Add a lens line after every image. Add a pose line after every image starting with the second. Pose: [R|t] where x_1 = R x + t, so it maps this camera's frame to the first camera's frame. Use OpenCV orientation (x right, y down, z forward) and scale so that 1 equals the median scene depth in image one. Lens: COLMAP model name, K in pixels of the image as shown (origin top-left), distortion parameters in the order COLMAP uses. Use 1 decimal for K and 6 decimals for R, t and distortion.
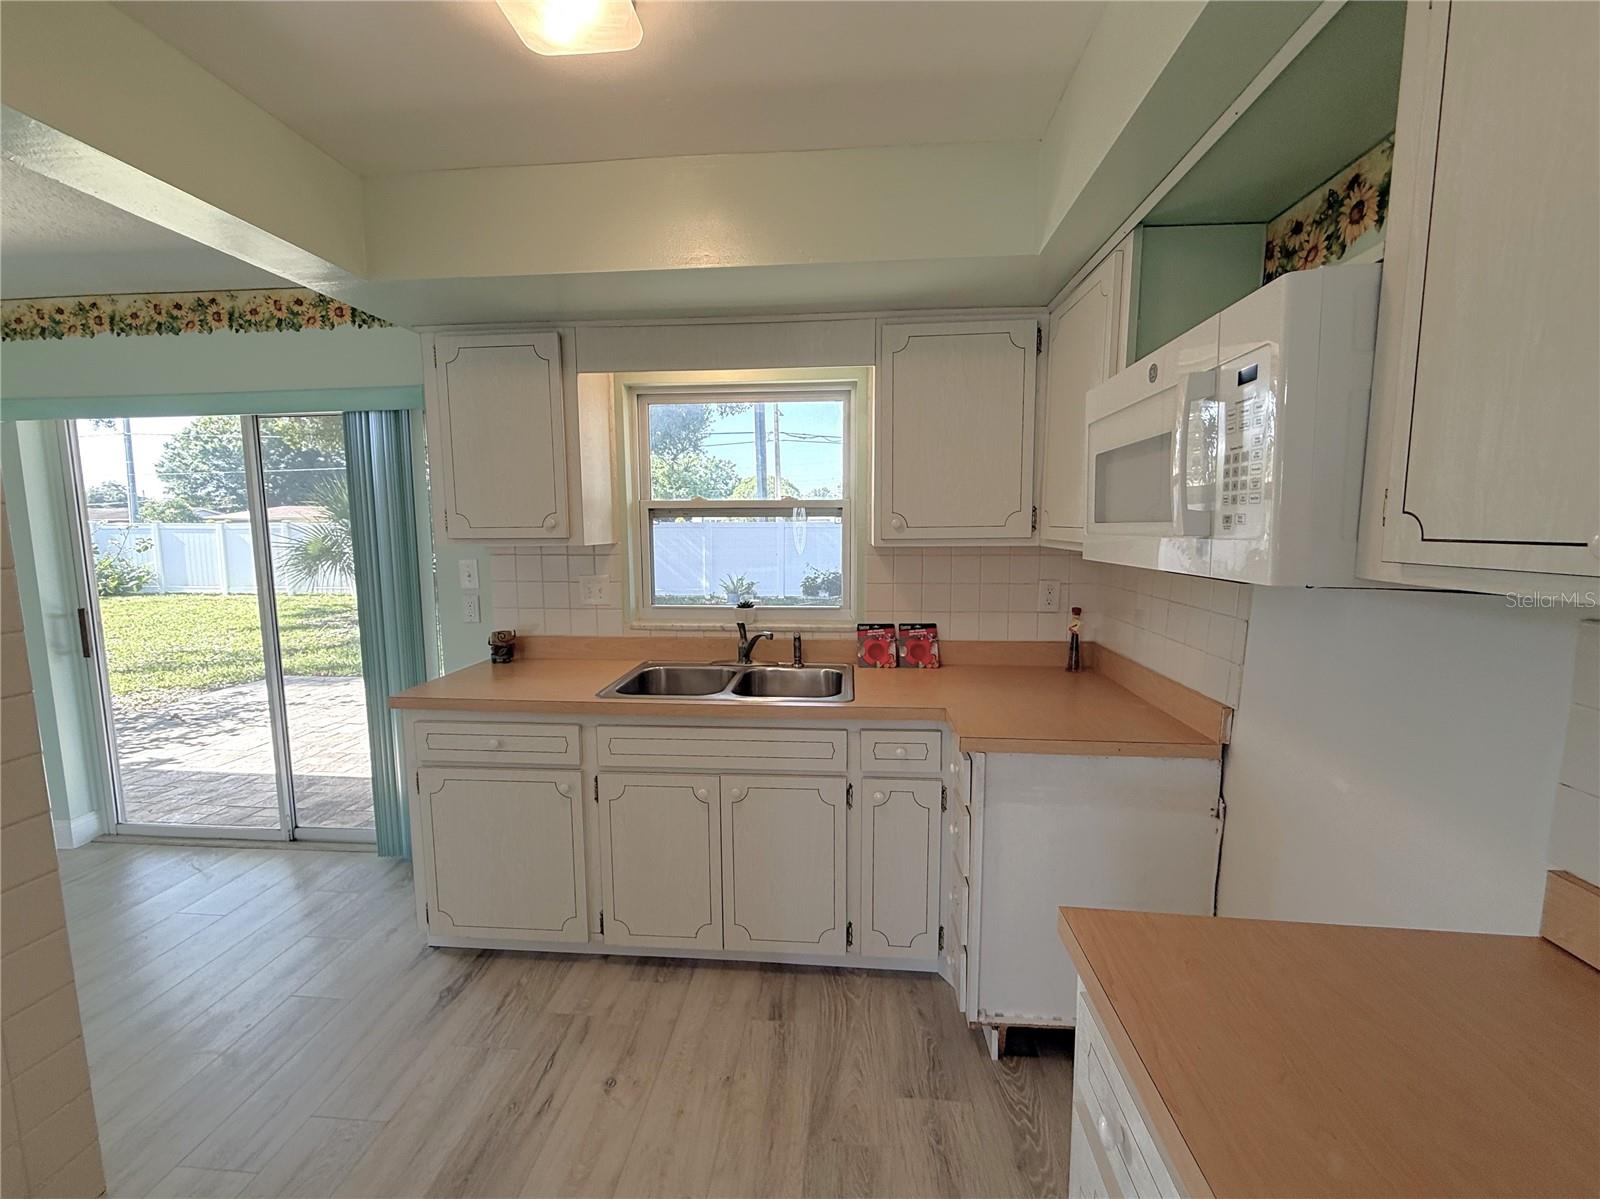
lens RADIAL K [[639.3, 0, 794.0], [0, 639.3, 594.4], [0, 0, 1]] dist [-0.000307, -0.000459]
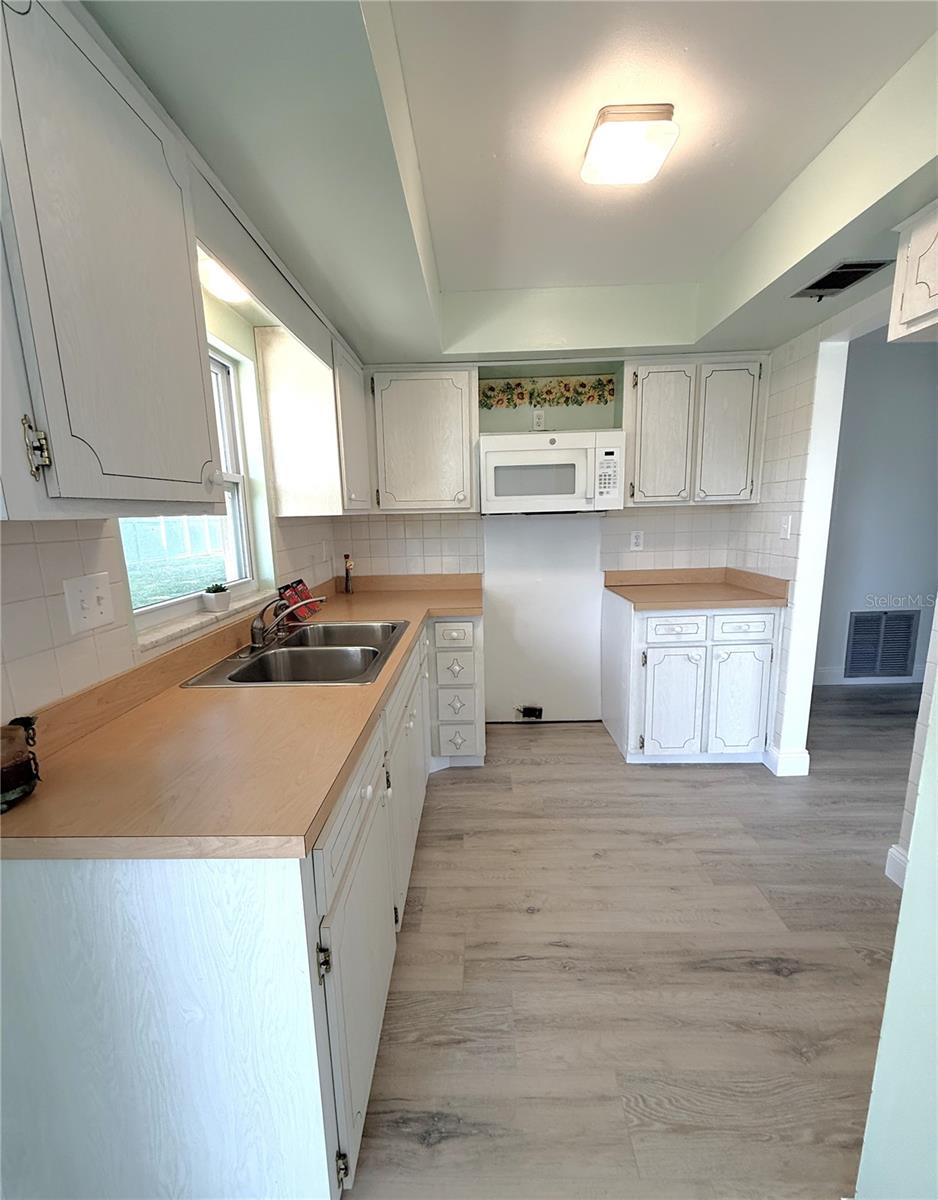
lens RADIAL K [[492.8, 0, 461.9], [0, 492.8, 599.8], [0, 0, 1]] dist [0.001752, 0.000180]
pose [[-0.040269, -0.168398, 0.984896, -1.184361], [0.133350, 0.975972, 0.172324, -0.062819], [-0.990251, 0.138275, -0.016846, 1.070608]]
